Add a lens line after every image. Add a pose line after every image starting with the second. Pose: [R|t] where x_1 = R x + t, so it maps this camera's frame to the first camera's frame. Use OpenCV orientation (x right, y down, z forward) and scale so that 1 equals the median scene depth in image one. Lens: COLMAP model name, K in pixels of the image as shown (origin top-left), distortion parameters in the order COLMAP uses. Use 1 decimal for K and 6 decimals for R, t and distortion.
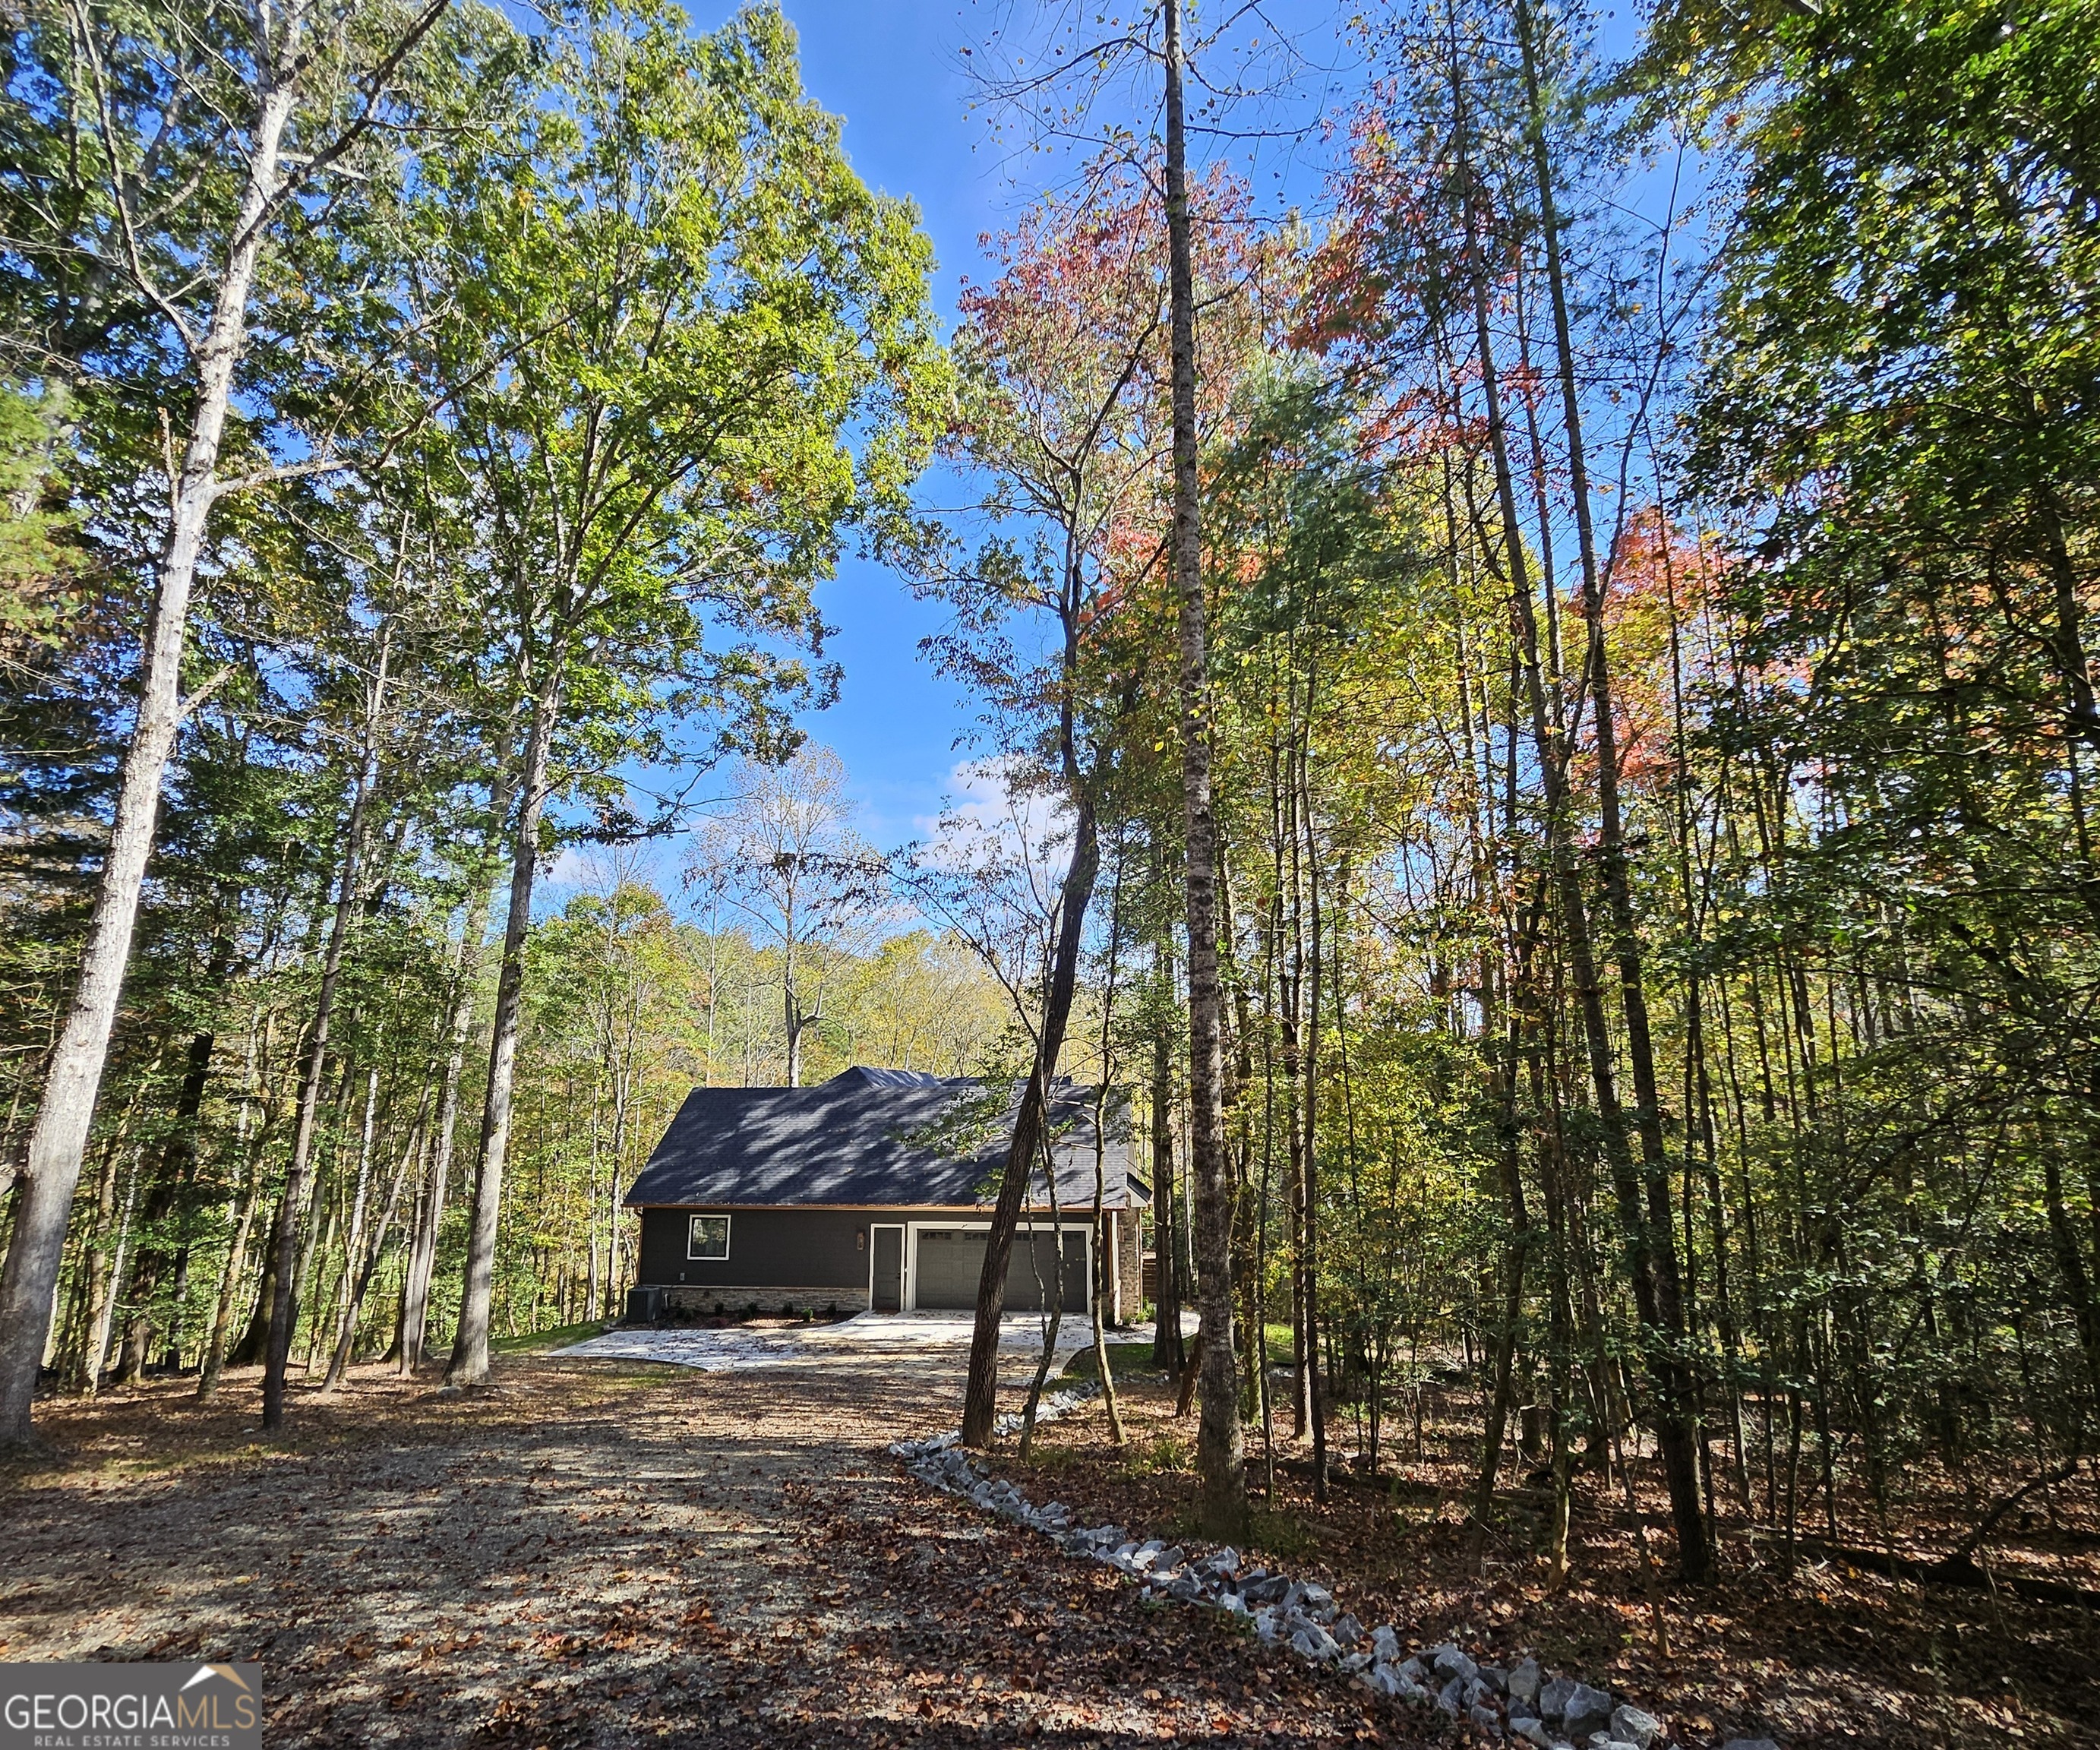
lens RADIAL K [[1095.7, 0, 990.2], [0, 1095.7, 873.0], [0, 0, 1]] dist [-0.004346, 0.002551]
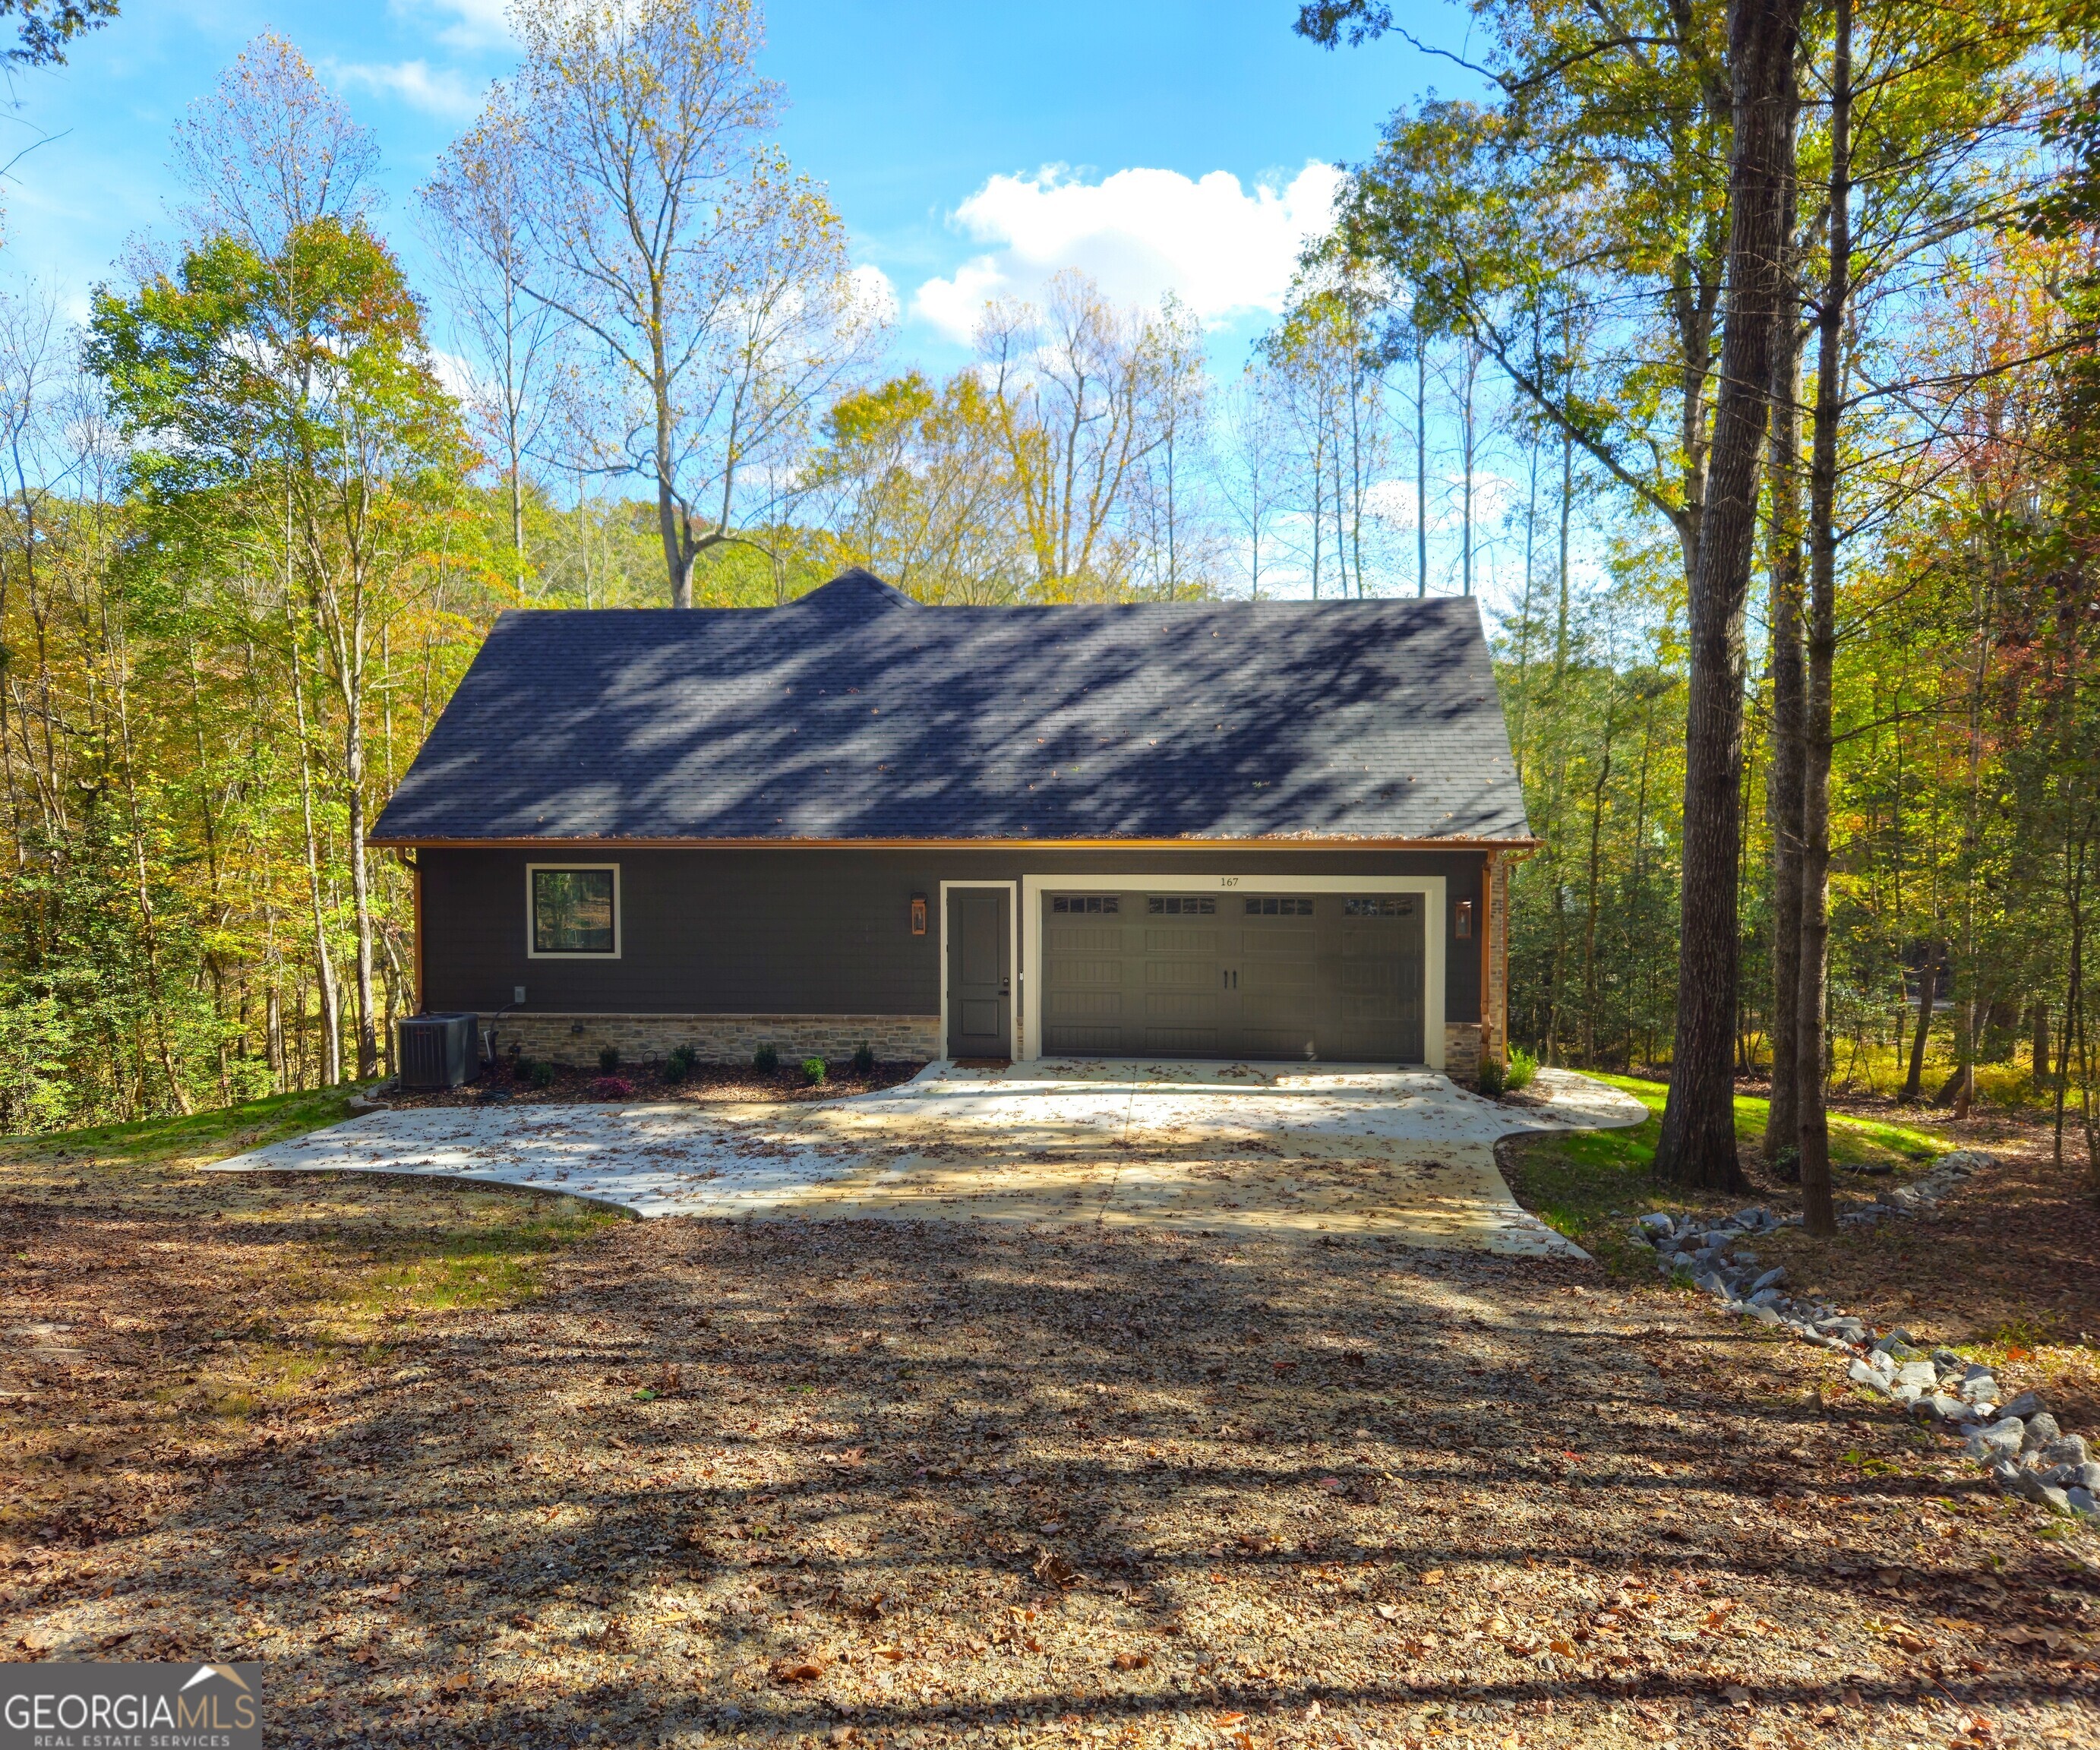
lens RADIAL K [[1606.0, 0, 966.4], [0, 1606.0, 873.1], [0, 0, 1]] dist [0.062969, -0.079024]
pose [[0.999308, -0.003024, 0.037073, -0.163721], [-0.006730, 0.965537, 0.260178, 0.195632], [-0.036582, -0.260248, 0.964849, 0.489408]]
